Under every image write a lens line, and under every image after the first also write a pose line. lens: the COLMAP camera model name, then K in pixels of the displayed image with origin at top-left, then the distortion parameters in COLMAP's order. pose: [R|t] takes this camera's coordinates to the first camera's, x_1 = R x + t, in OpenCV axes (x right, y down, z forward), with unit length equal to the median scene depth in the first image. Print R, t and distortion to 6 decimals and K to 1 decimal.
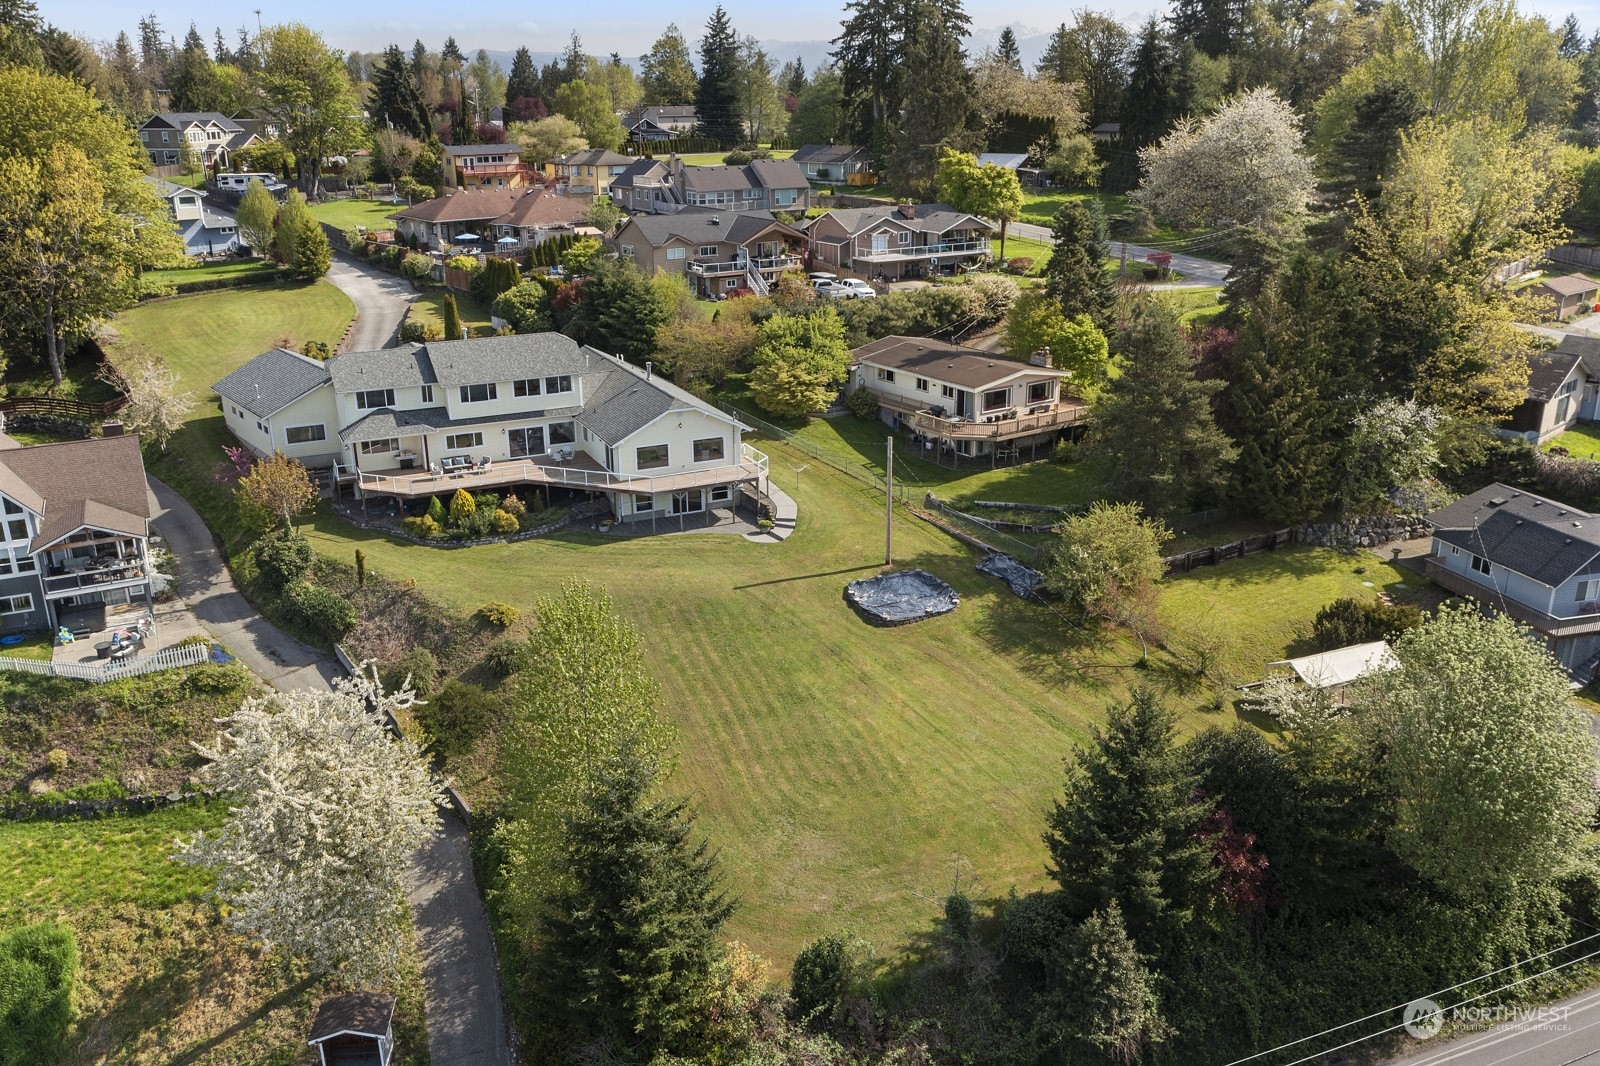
lens RADIAL K [[1310.7, 0, 800.0], [0, 1310.7, 533.0], [0, 0, 1]] dist [-0.014566, 0.012270]
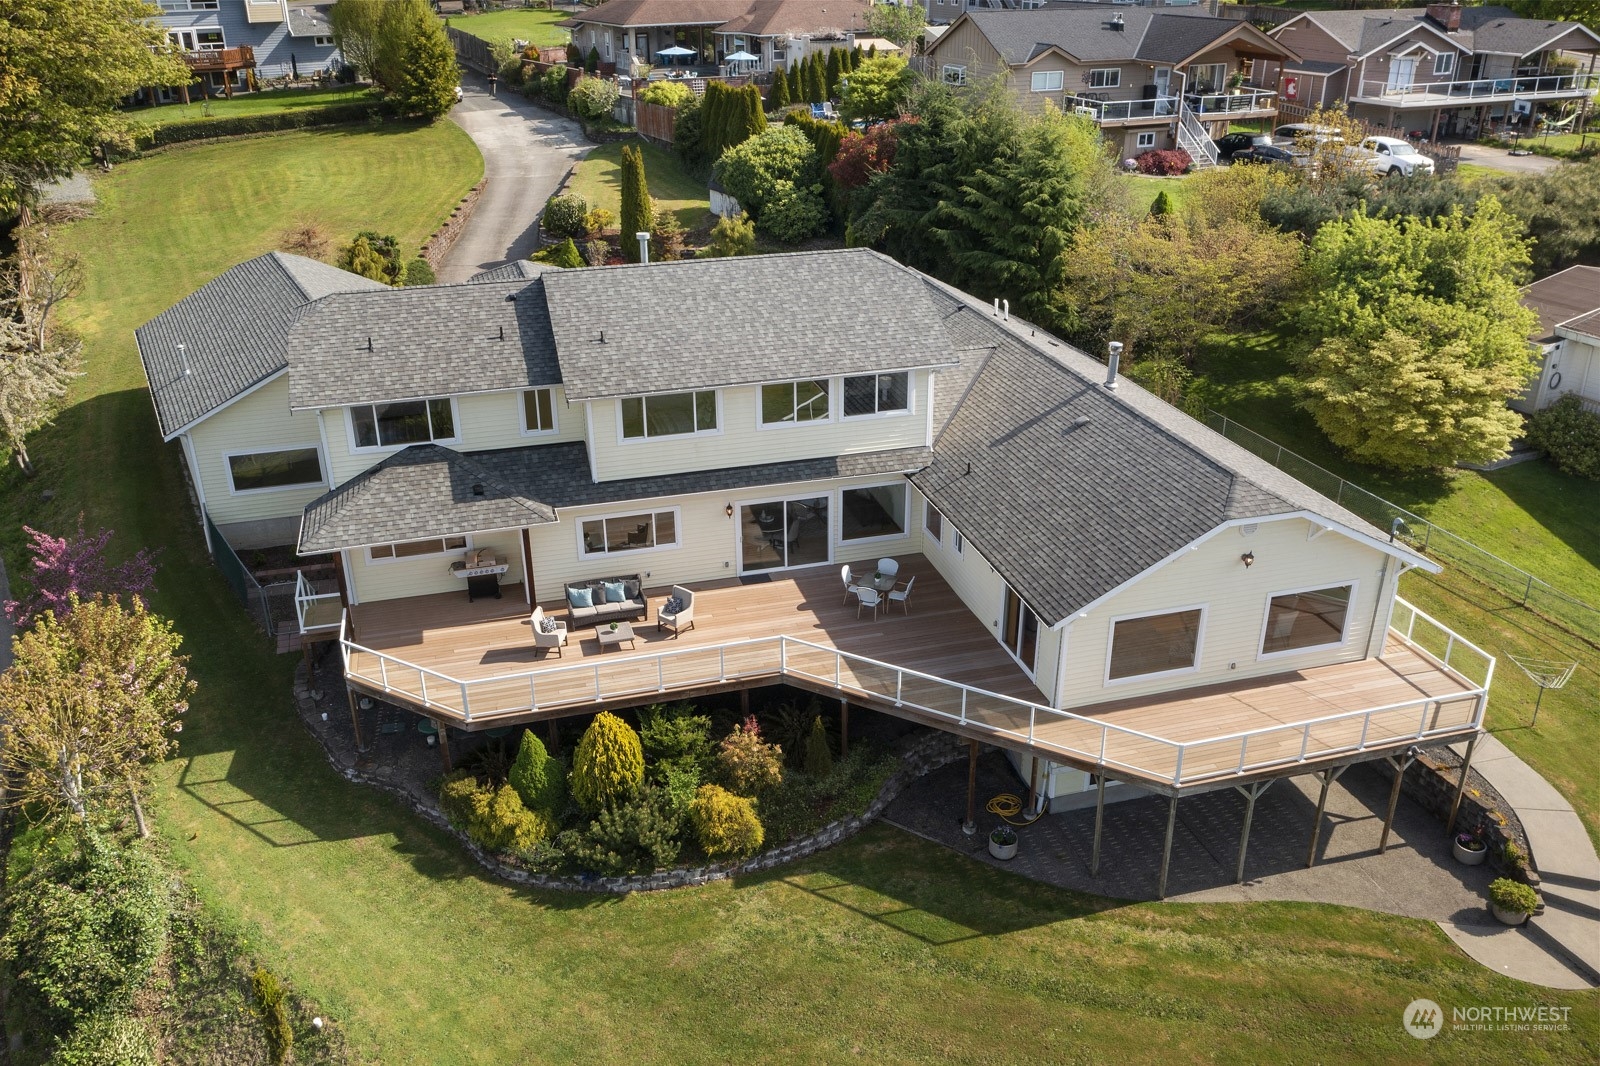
lens RADIAL K [[1310.7, 0, 800.0], [0, 1310.7, 533.0], [0, 0, 1]] dist [-0.014566, 0.012270]
pose [[0.986786, 0.067219, -0.147427, -0.127966], [-0.052236, 0.993283, 0.103252, -0.096585], [0.153377, -0.094187, 0.983669, 0.536890]]
